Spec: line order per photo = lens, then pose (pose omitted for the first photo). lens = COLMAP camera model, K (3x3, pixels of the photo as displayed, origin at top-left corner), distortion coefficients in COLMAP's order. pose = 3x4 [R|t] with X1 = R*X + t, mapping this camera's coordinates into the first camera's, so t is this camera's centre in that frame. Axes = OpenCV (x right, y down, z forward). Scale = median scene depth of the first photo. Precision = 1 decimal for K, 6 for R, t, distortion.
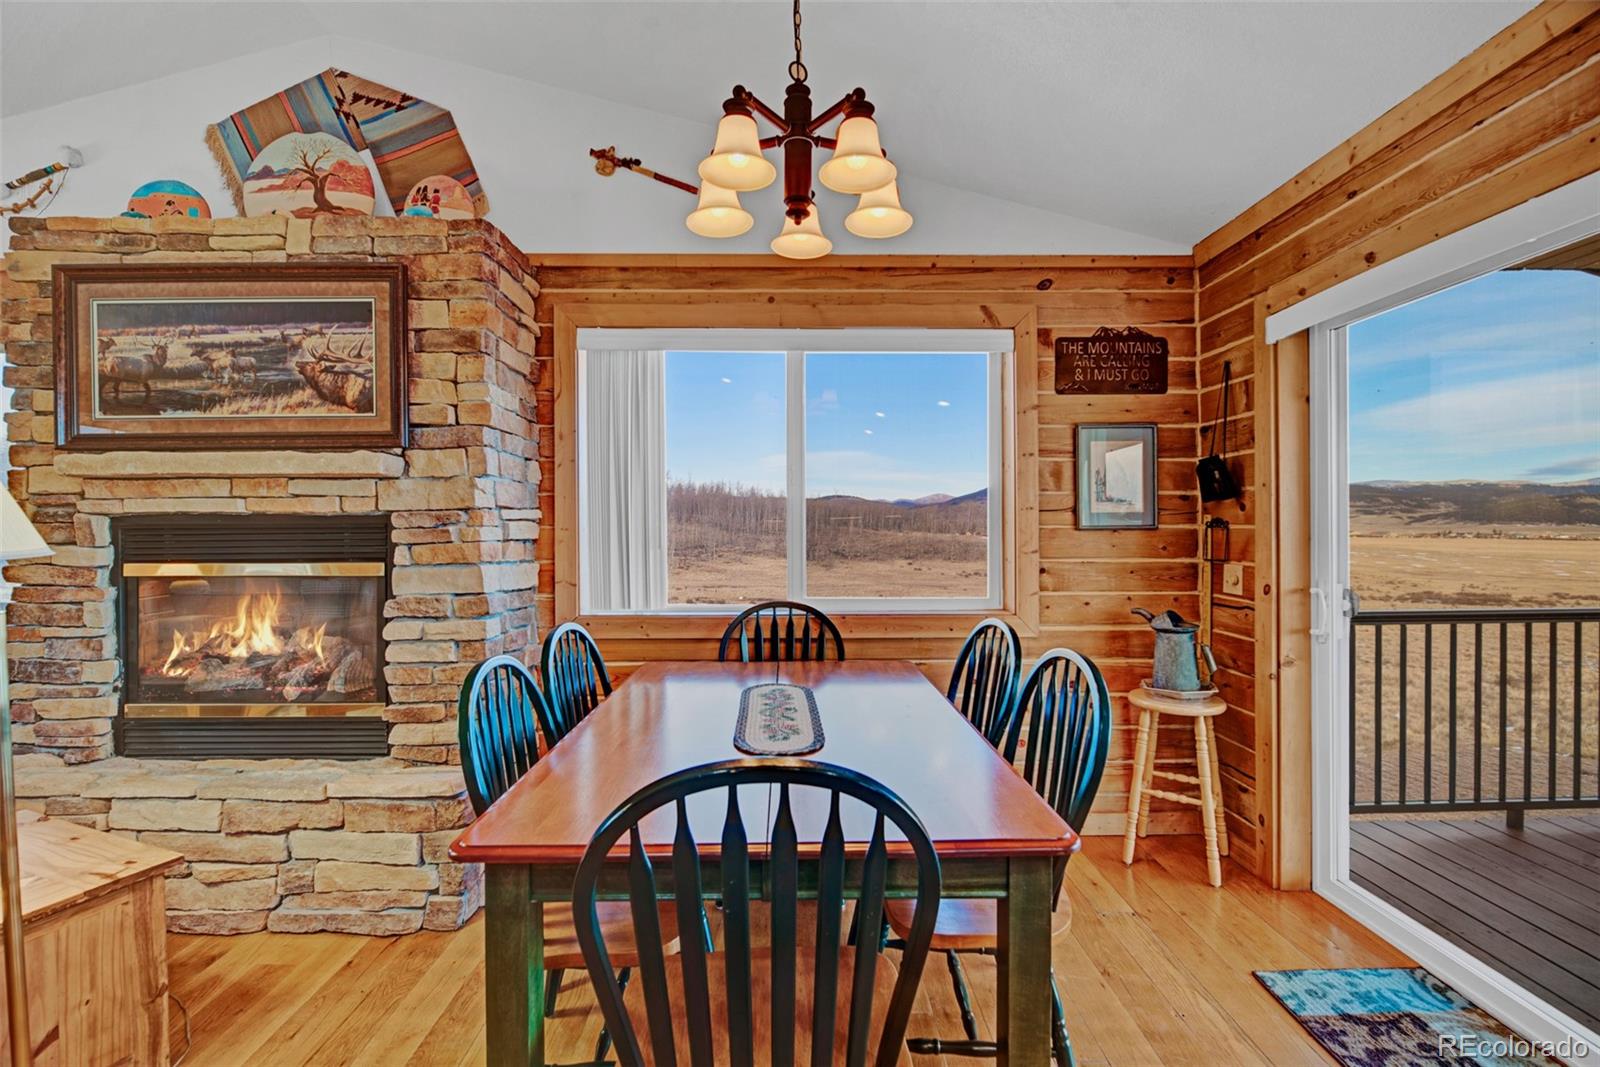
lens RADIAL K [[704.4, 0, 797.2], [0, 704.4, 529.2], [0, 0, 1]] dist [-0.012467, -0.000676]
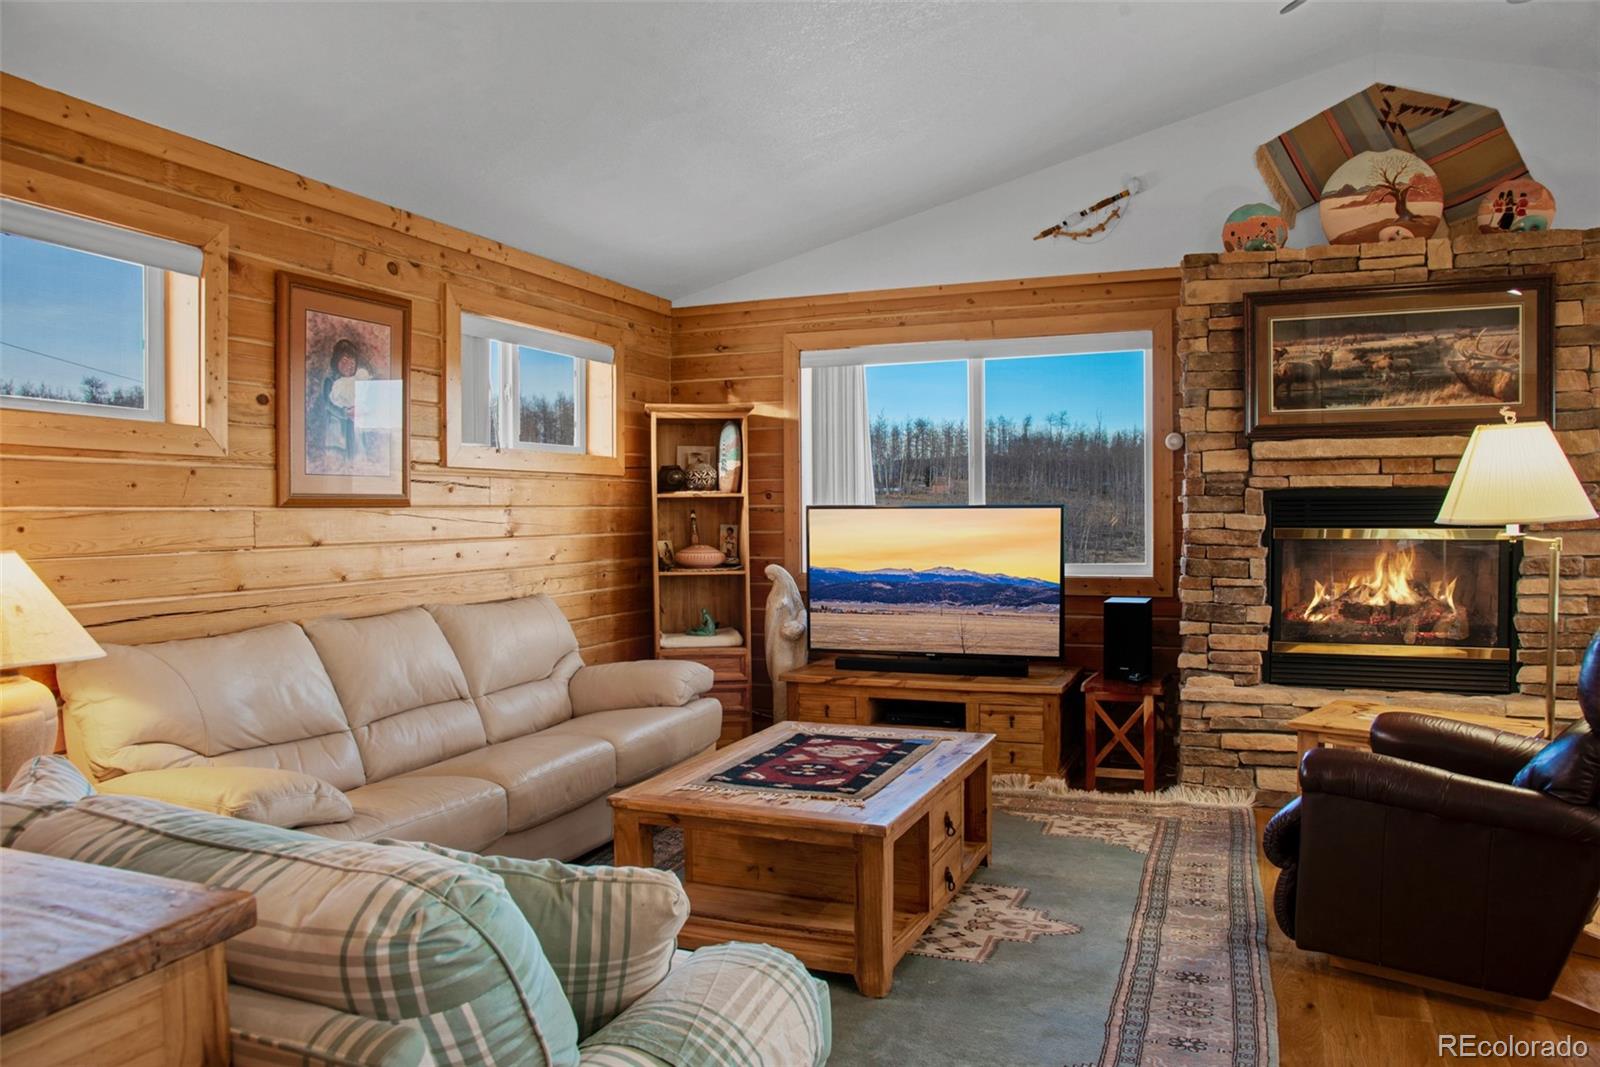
lens RADIAL K [[1129.3, 0, 800.0], [0, 1129.3, 539.4], [0, 0, 1]] dist [-0.085970, 0.056965]
pose [[0.921632, 0.009810, -0.387941, -0.971464], [0.001685, 0.999570, 0.029280, 0.009883], [0.388061, -0.027639, 0.921219, -1.150678]]
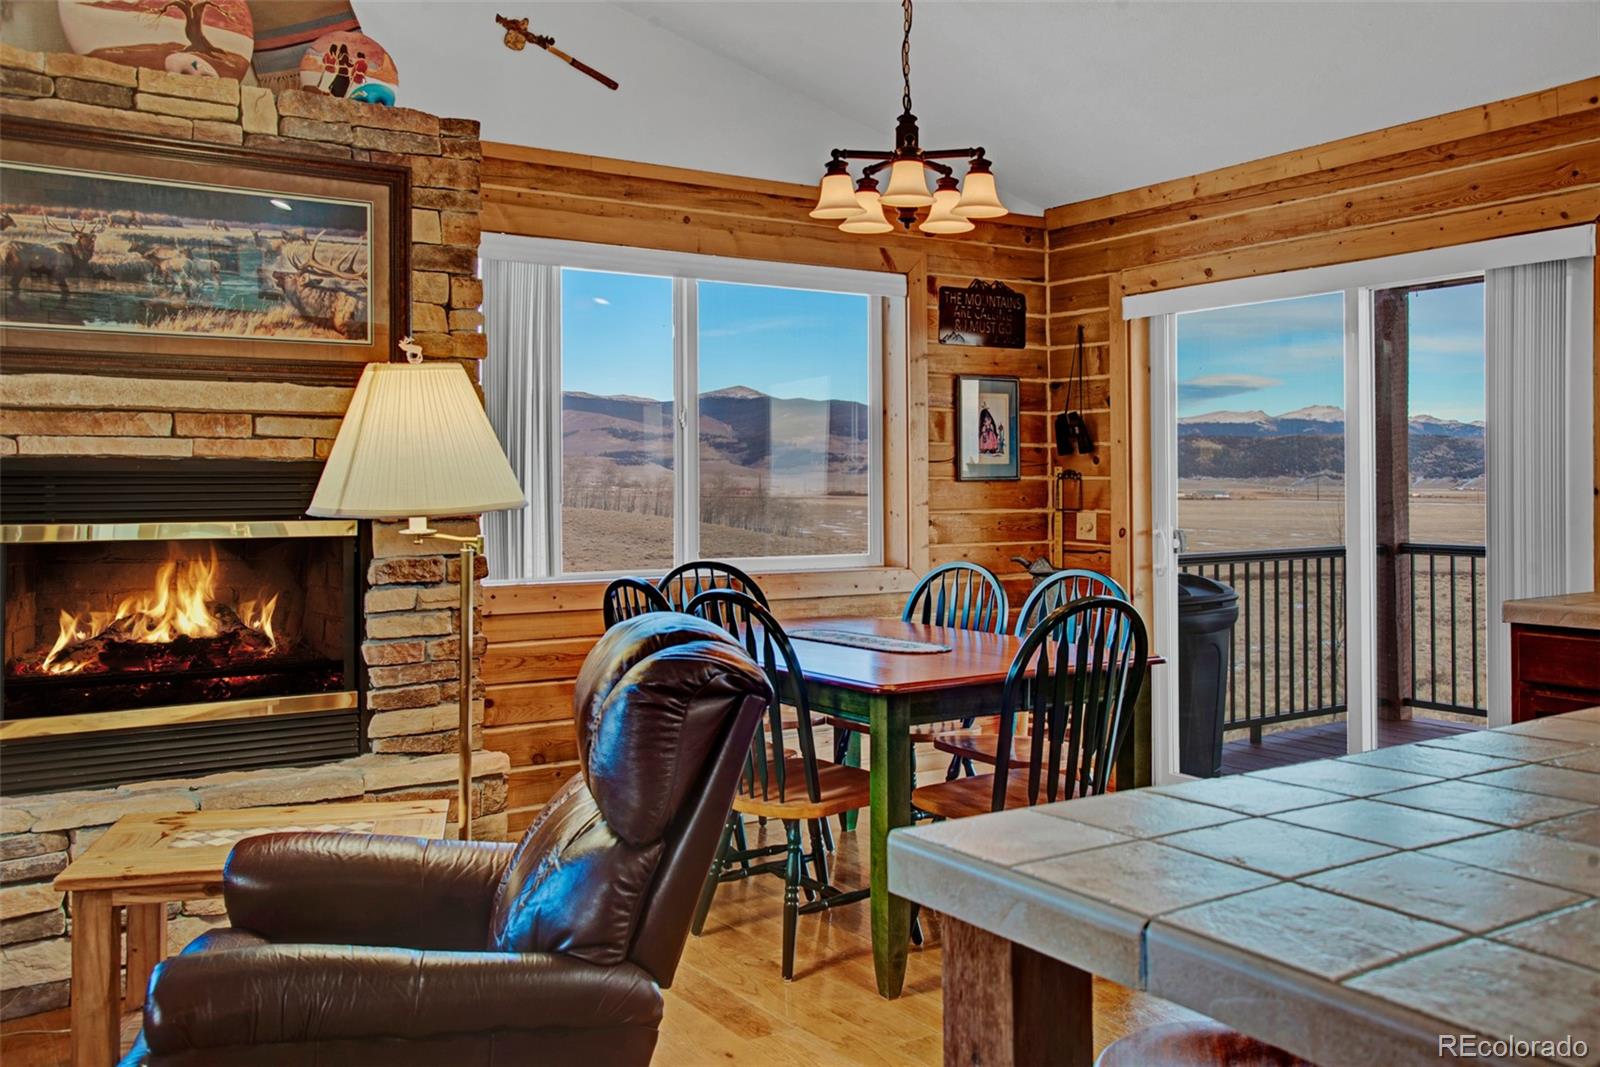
lens RADIAL K [[1425.5, 0, 809.4], [0, 1425.5, 469.2], [0, 0, 1]] dist [-0.020254, 0.115668]
pose [[0.836228, 0.005144, 0.548358, -1.062658], [0.001814, 0.999925, -0.012145, 0.009726], [-0.548379, 0.011151, 0.836155, -0.688332]]
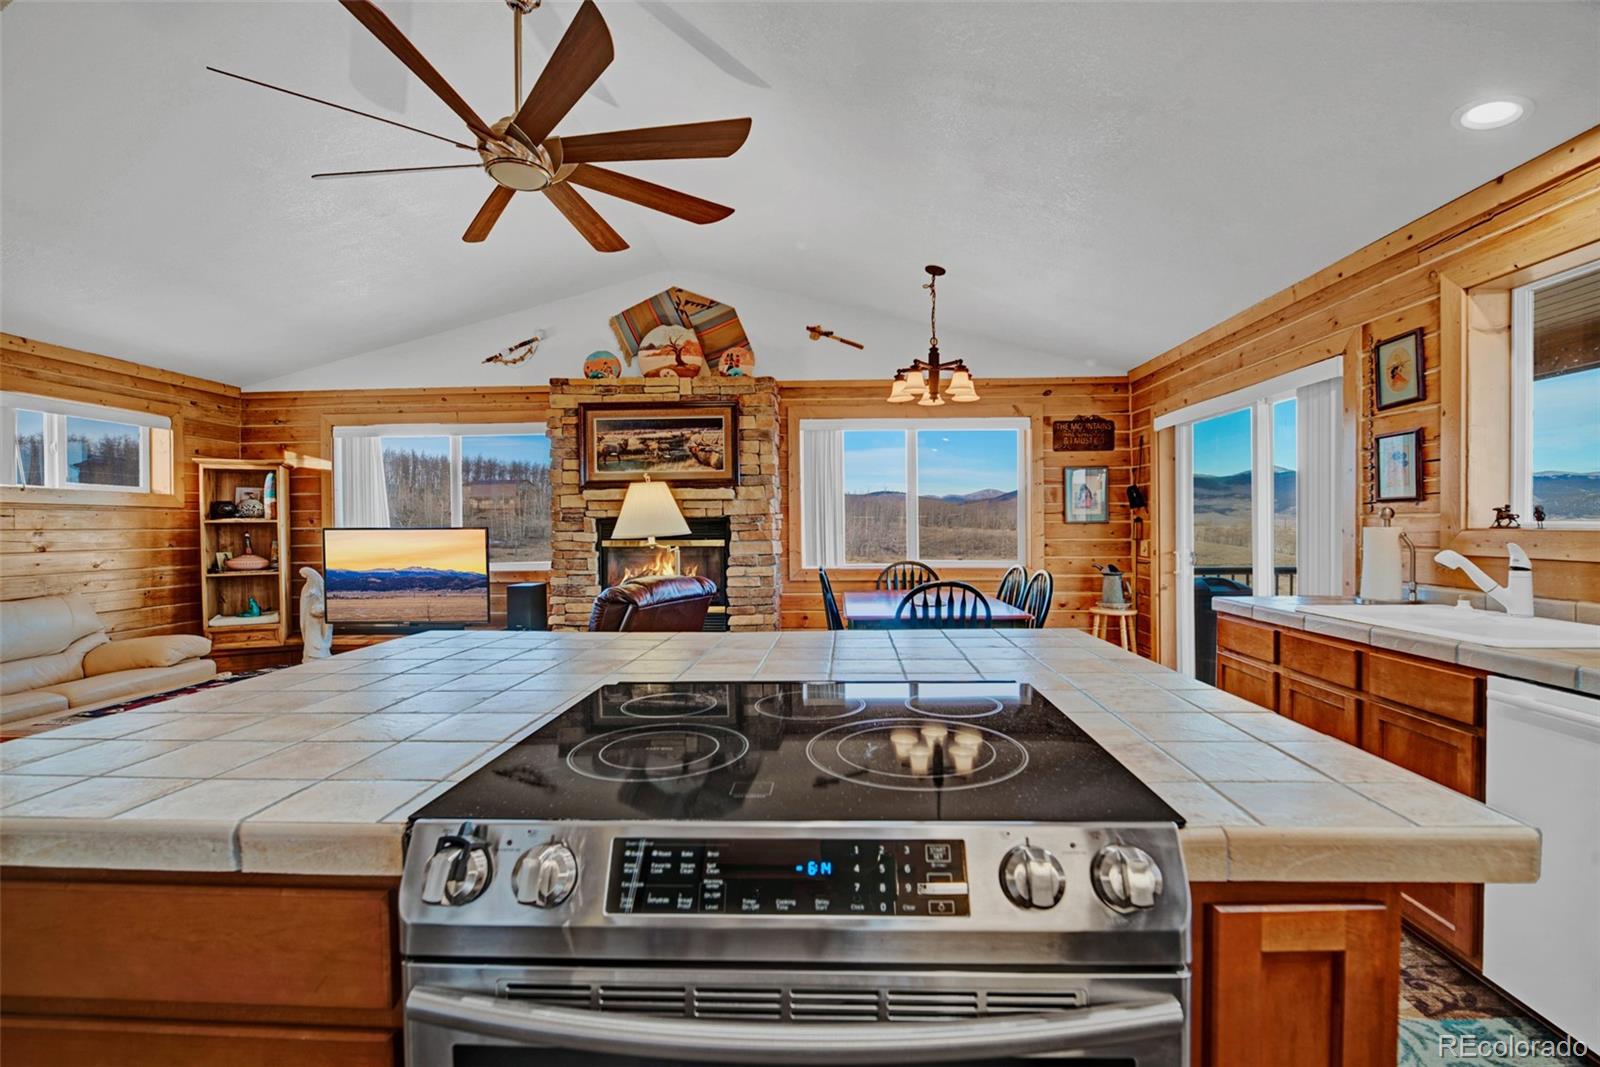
lens RADIAL K [[708.4, 0, 805.4], [0, 708.4, 530.7], [0, 0, 1]] dist [-0.014685, -0.000867]
pose [[0.998456, -0.002672, -0.055482, -0.228232], [0.003073, 0.999970, 0.007134, 0.005577], [0.055461, -0.007293, 0.998434, -1.114333]]
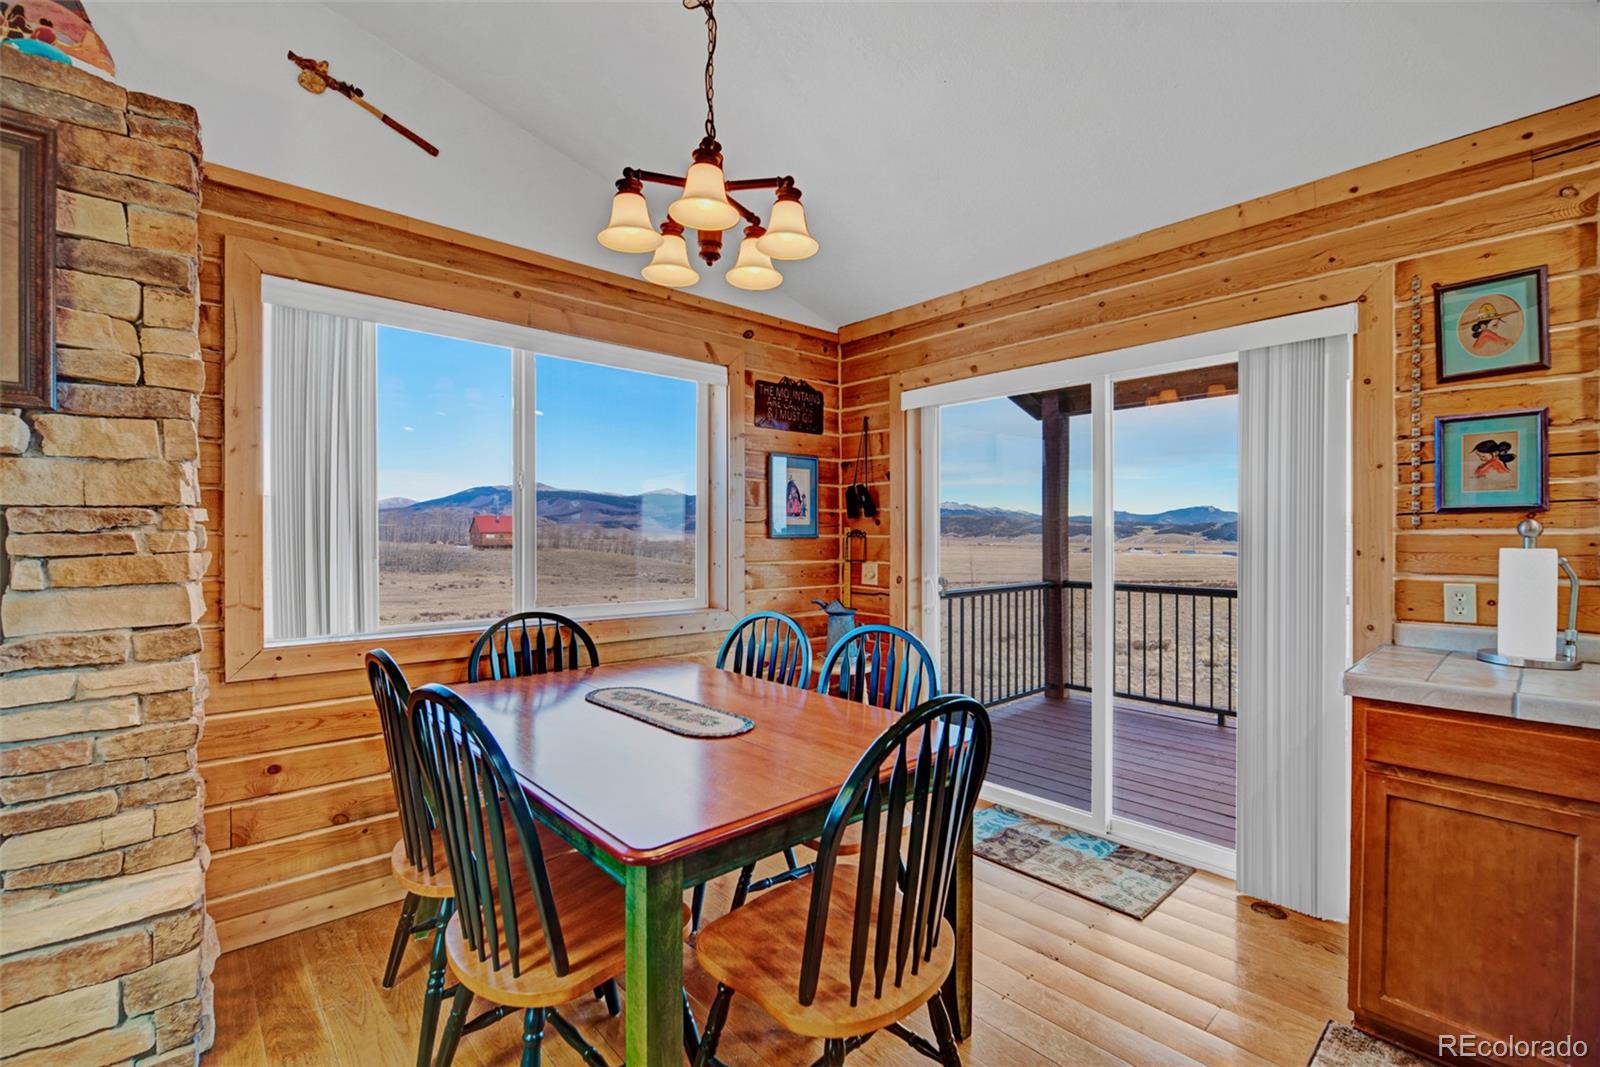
lens RADIAL K [[702.5, 0, 807.5], [0, 702.5, 536.5], [0, 0, 1]] dist [-0.011720, -0.000833]
pose [[0.747137, 0.004457, 0.664655, -0.444120], [-0.002969, 0.999990, -0.003368, 0.001963], [-0.664663, 0.000543, 0.747143, 0.042819]]
